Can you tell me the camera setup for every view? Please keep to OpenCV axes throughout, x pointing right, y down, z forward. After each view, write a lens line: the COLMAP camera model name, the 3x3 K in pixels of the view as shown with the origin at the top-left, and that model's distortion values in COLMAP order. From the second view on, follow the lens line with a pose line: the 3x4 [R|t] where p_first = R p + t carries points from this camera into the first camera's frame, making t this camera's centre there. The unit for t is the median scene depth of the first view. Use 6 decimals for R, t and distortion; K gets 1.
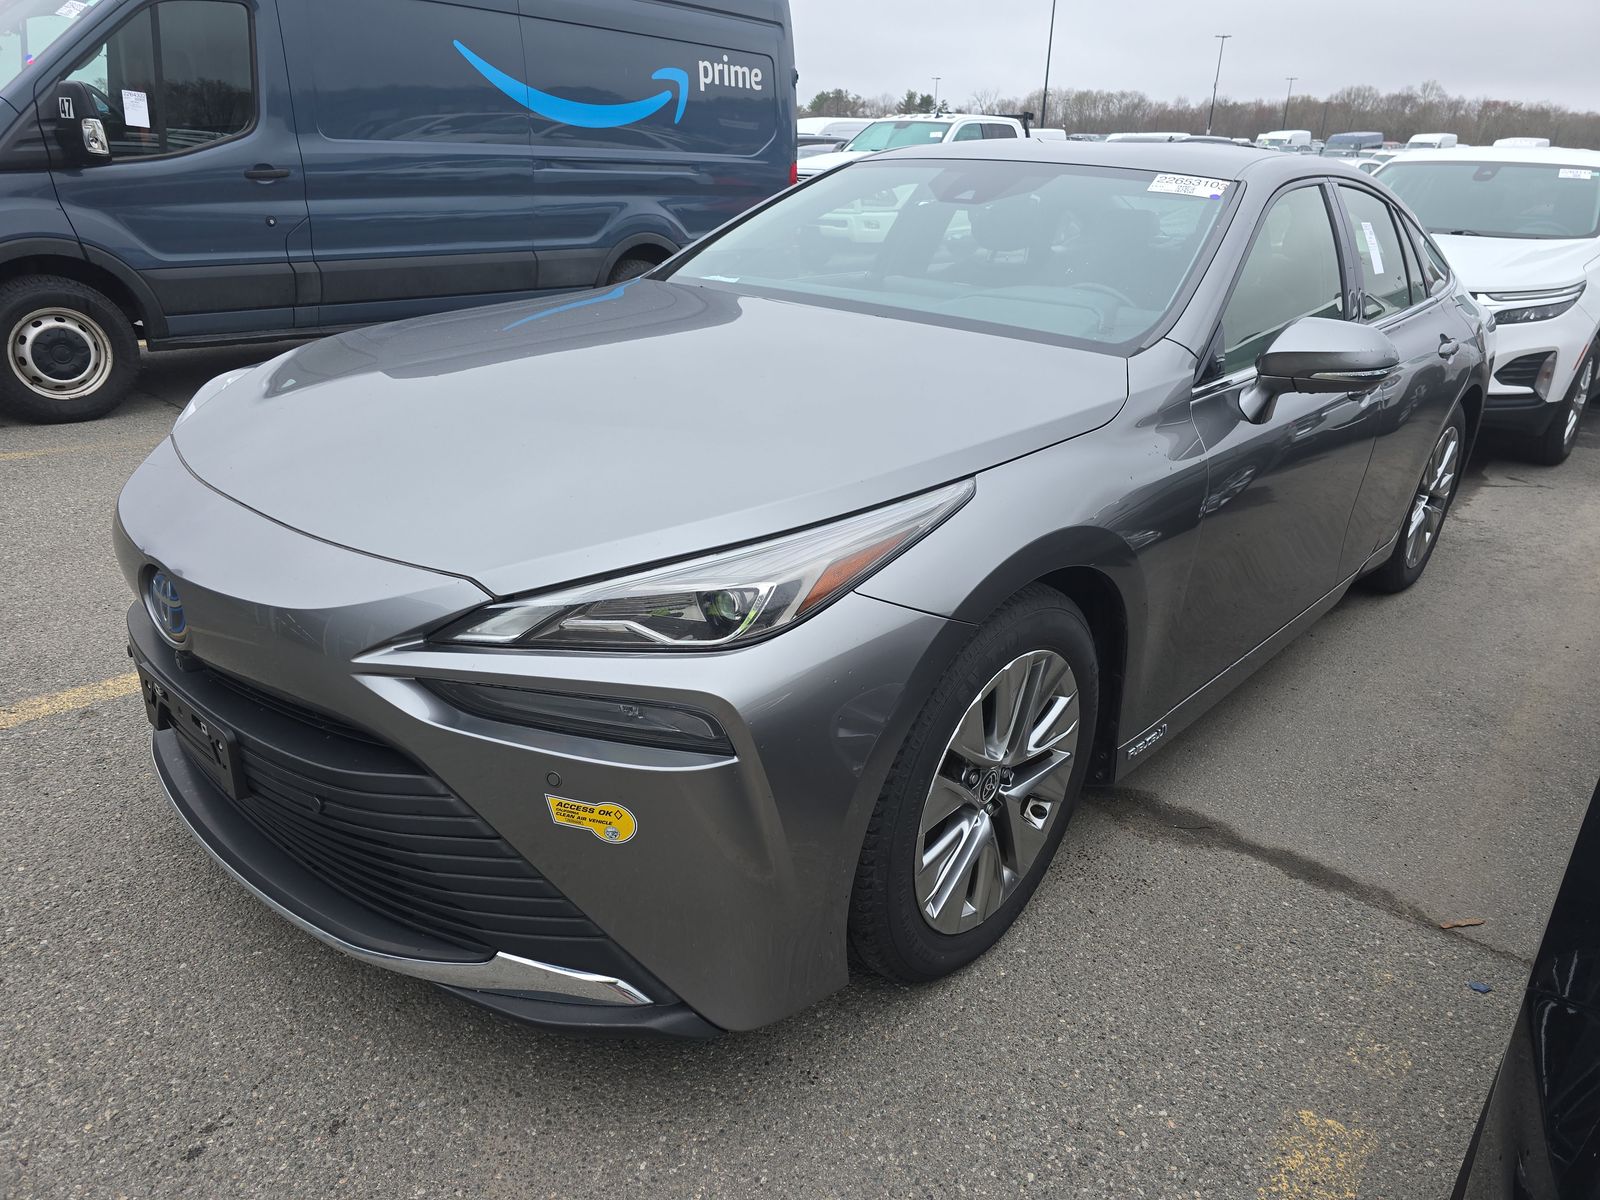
lens RADIAL K [[1059.3, 0, 805.3], [0, 1059.3, 602.4], [0, 0, 1]] dist [0.053650, -0.036288]
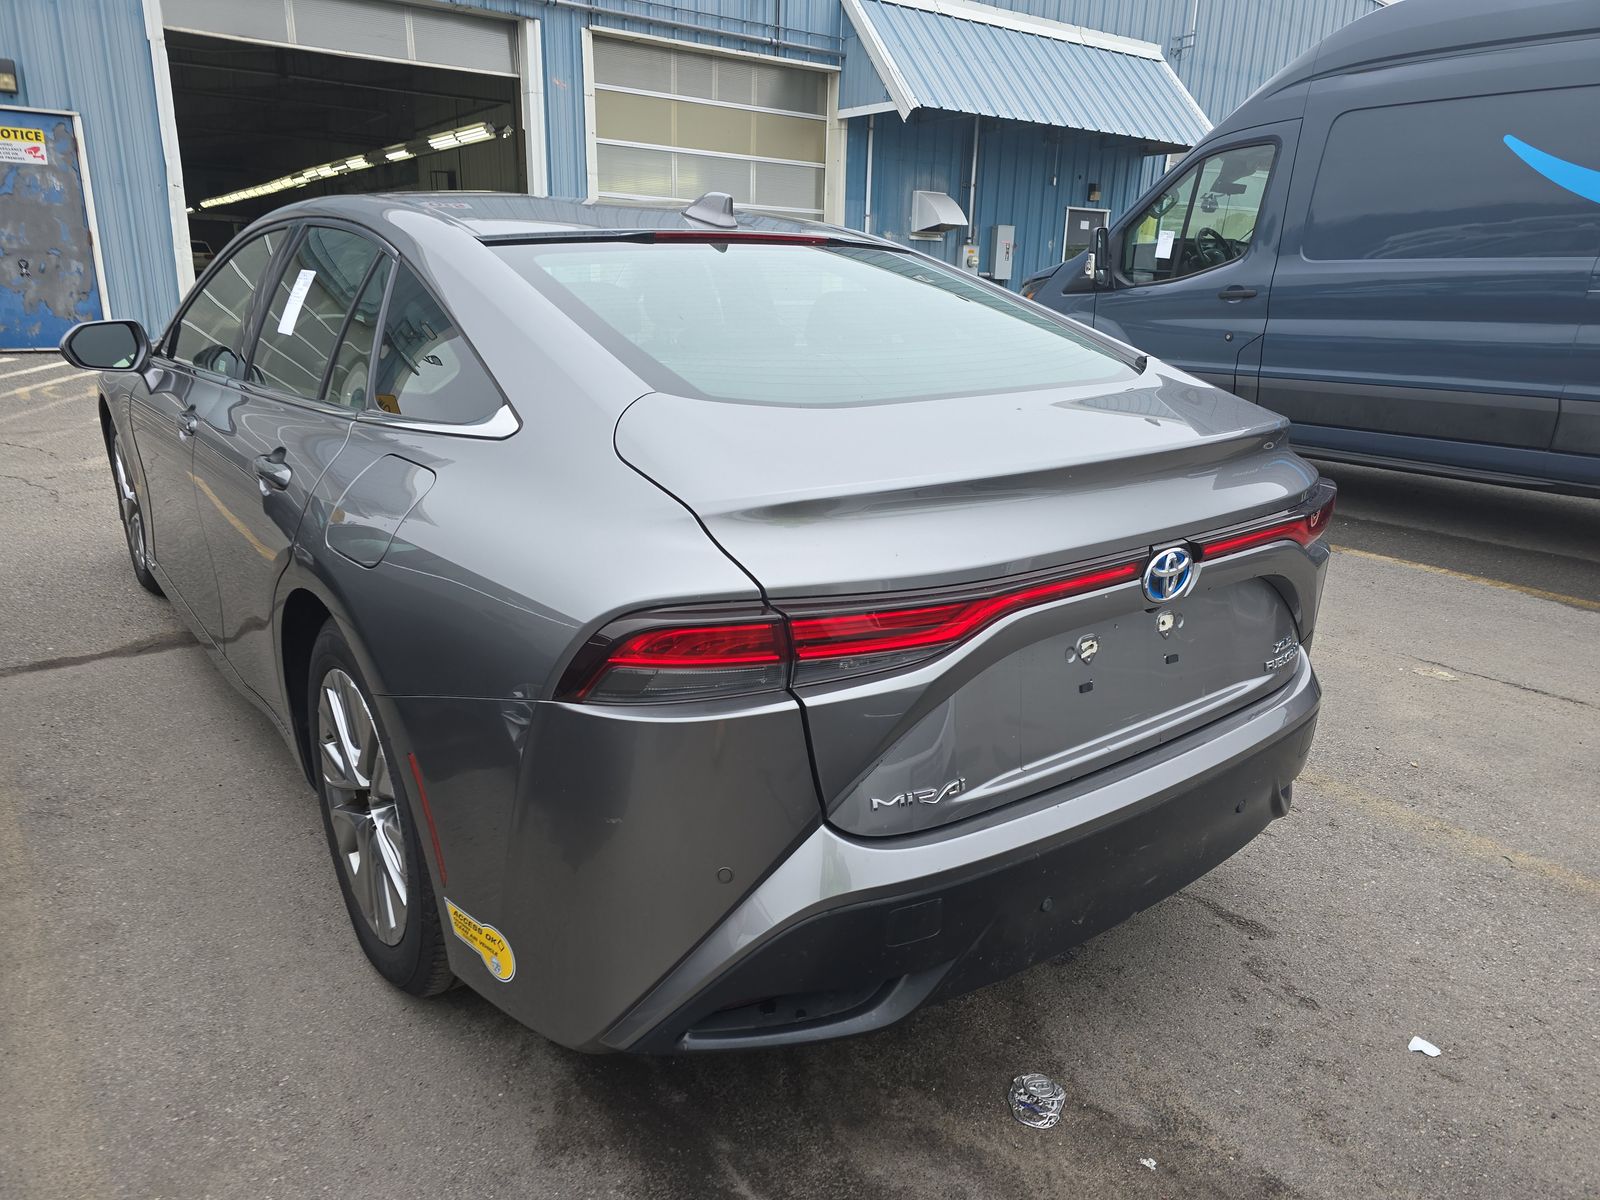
lens RADIAL K [[1059.3, 0, 805.3], [0, 1059.3, 602.4], [0, 0, 1]] dist [0.053650, -0.036288]
pose [[-0.177112, 0.250658, -0.951736, 0.672864], [-0.396874, 0.866725, 0.302124, -0.277830], [0.900623, 0.431229, -0.054027, 0.786368]]
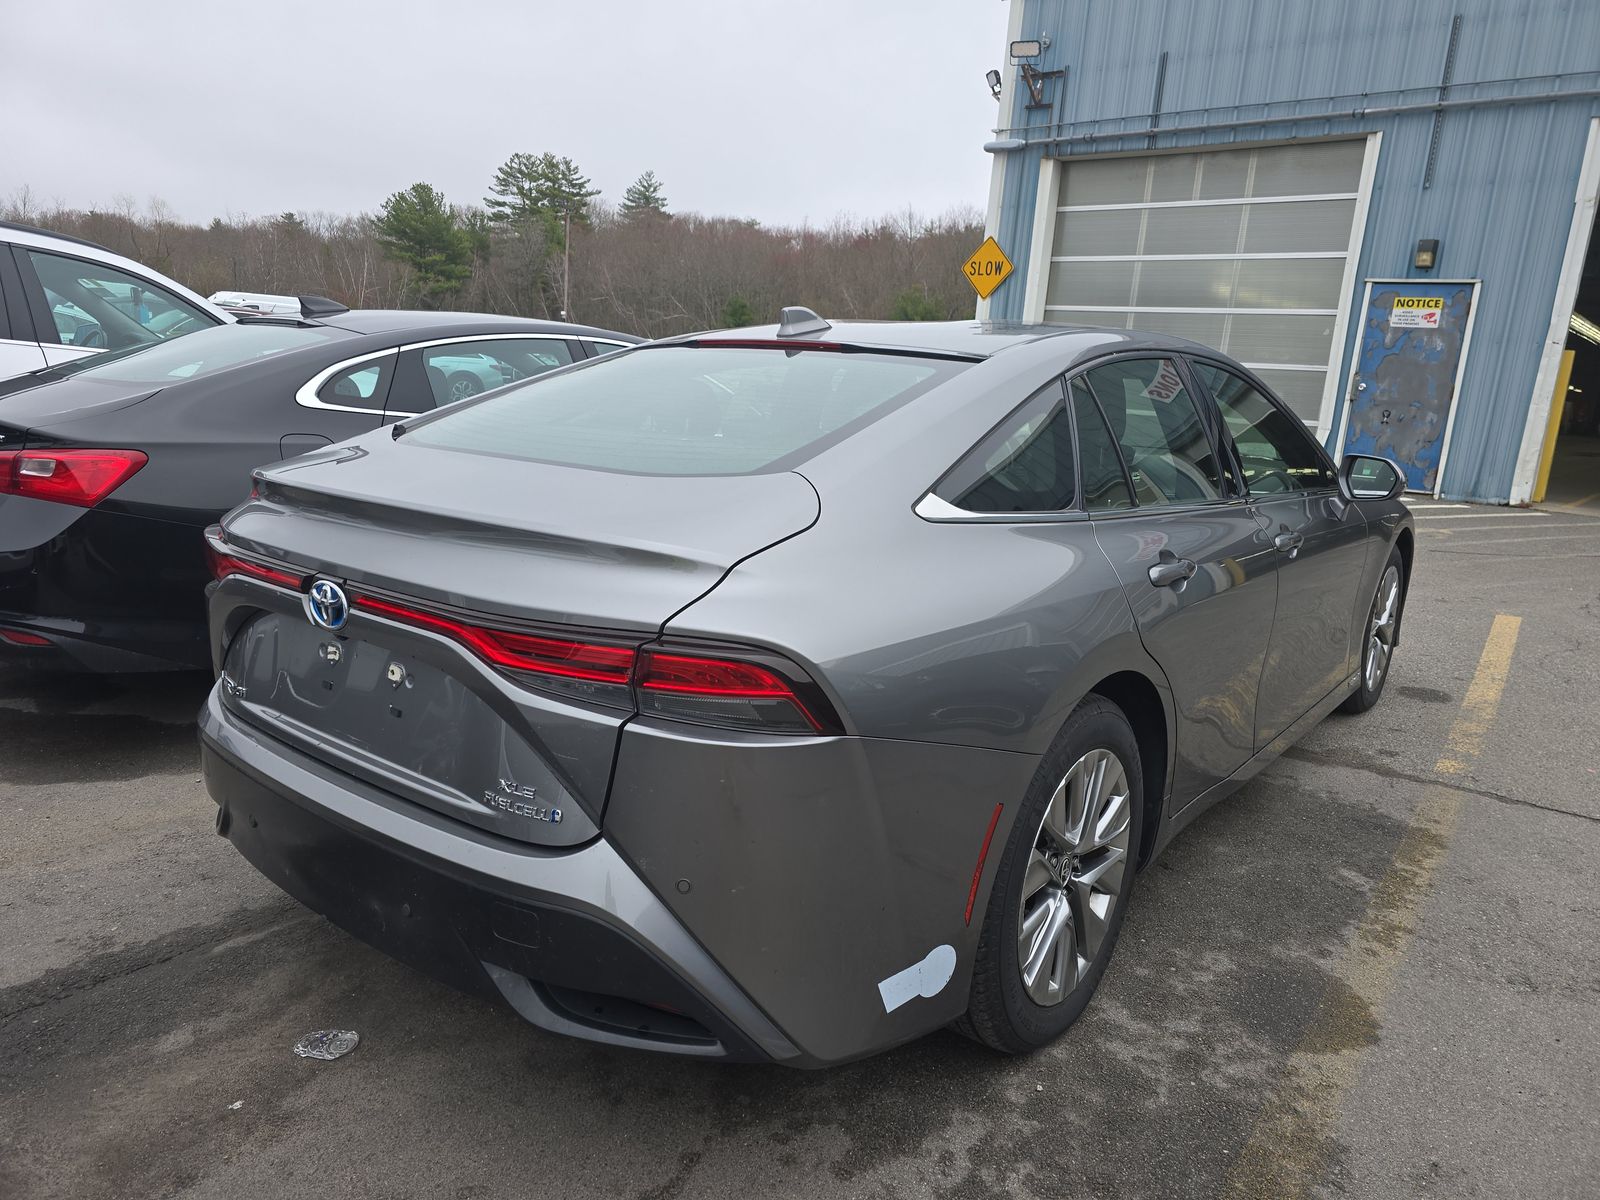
lens RADIAL K [[1103.7, 0, 851.2], [0, 1103.7, 607.6], [0, 0, 1]] dist [0.019945, -0.002162]
pose [[-0.991516, -0.078002, -0.103978, 0.280968], [-0.123150, 0.819678, 0.559431, -0.434157], [0.041591, 0.567489, -0.822330, 1.119846]]
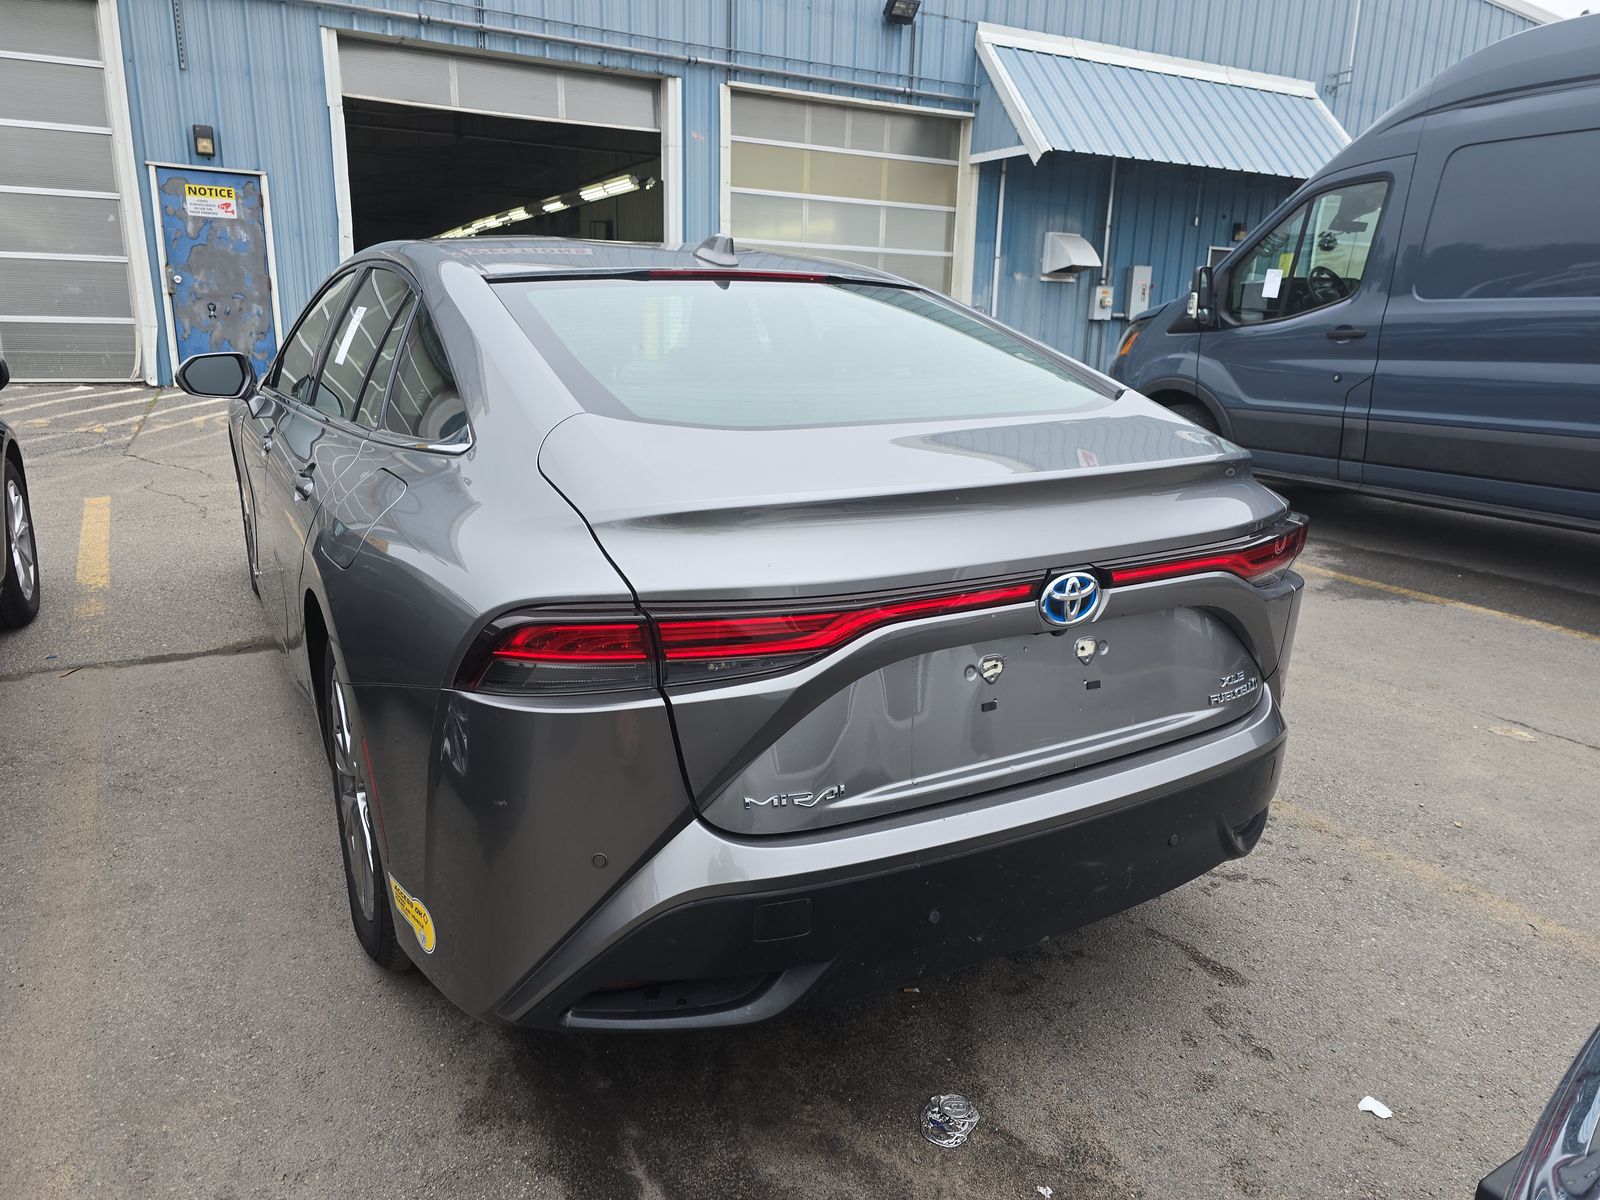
lens RADIAL K [[1059.3, 0, 805.3], [0, 1059.3, 602.4], [0, 0, 1]] dist [0.053650, -0.036288]
pose [[-0.309030, 0.206600, -0.928341, 0.672889], [-0.388878, 0.863340, 0.321586, -0.299475], [0.867914, 0.460391, -0.186456, 0.844060]]
